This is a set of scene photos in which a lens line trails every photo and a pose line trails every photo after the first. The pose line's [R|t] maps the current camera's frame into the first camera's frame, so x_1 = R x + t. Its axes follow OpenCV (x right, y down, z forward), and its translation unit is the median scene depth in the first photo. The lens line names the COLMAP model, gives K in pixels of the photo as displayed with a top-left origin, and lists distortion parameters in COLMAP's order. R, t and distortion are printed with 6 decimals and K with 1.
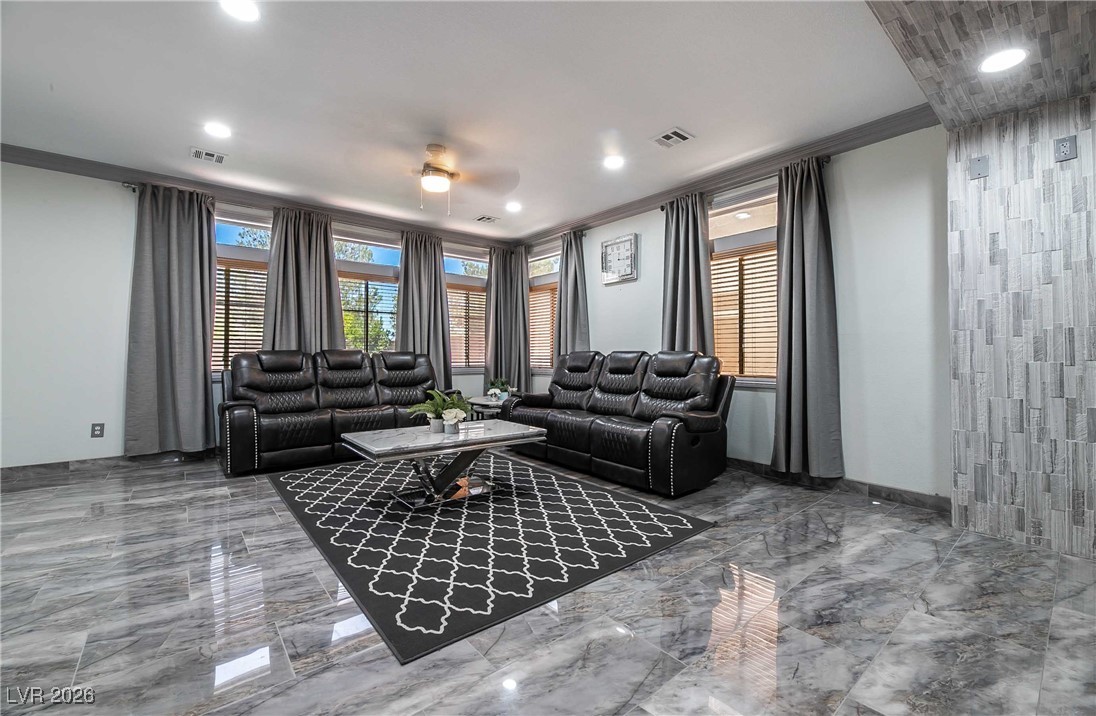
lens RADIAL K [[458.0, 0, 550.2], [0, 458.0, 353.5], [0, 0, 1]] dist [-0.000765, -0.000576]
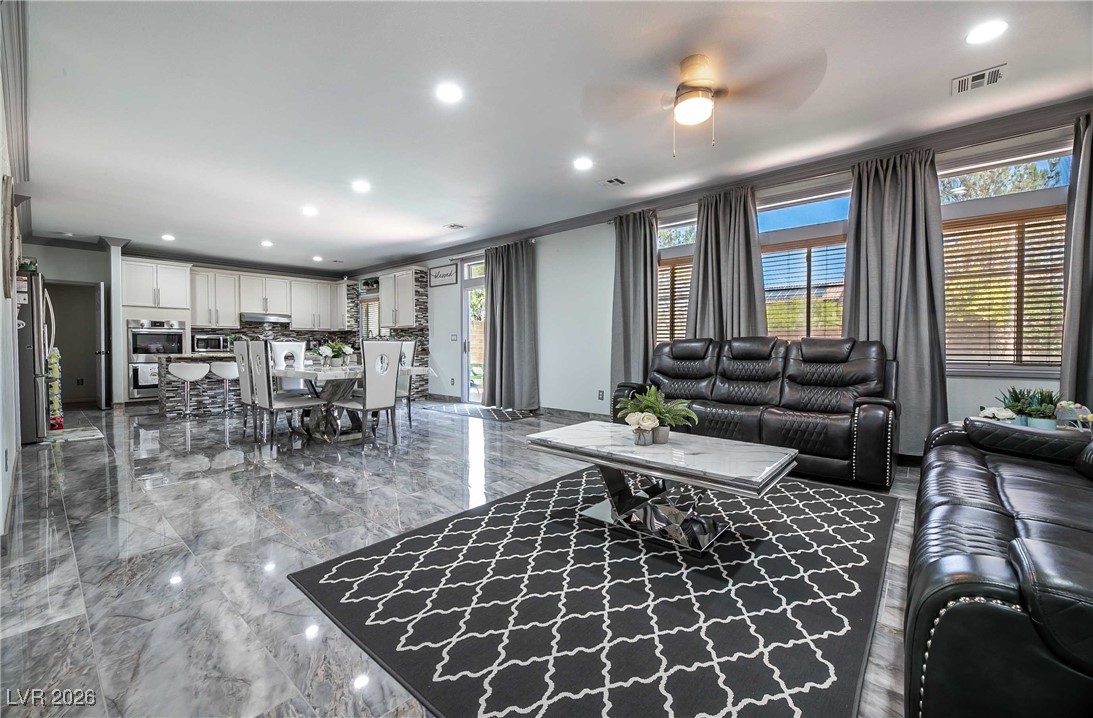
lens RADIAL K [[441.7, 0, 535.4], [0, 441.7, 358.6], [0, 0, 1]] dist [-0.000667, -0.000569]
pose [[0.151198, 0.028806, -0.988084, 0.361521], [0.005763, 0.999533, 0.030022, 0.005649], [0.988487, -0.010234, 0.150961, 0.534695]]
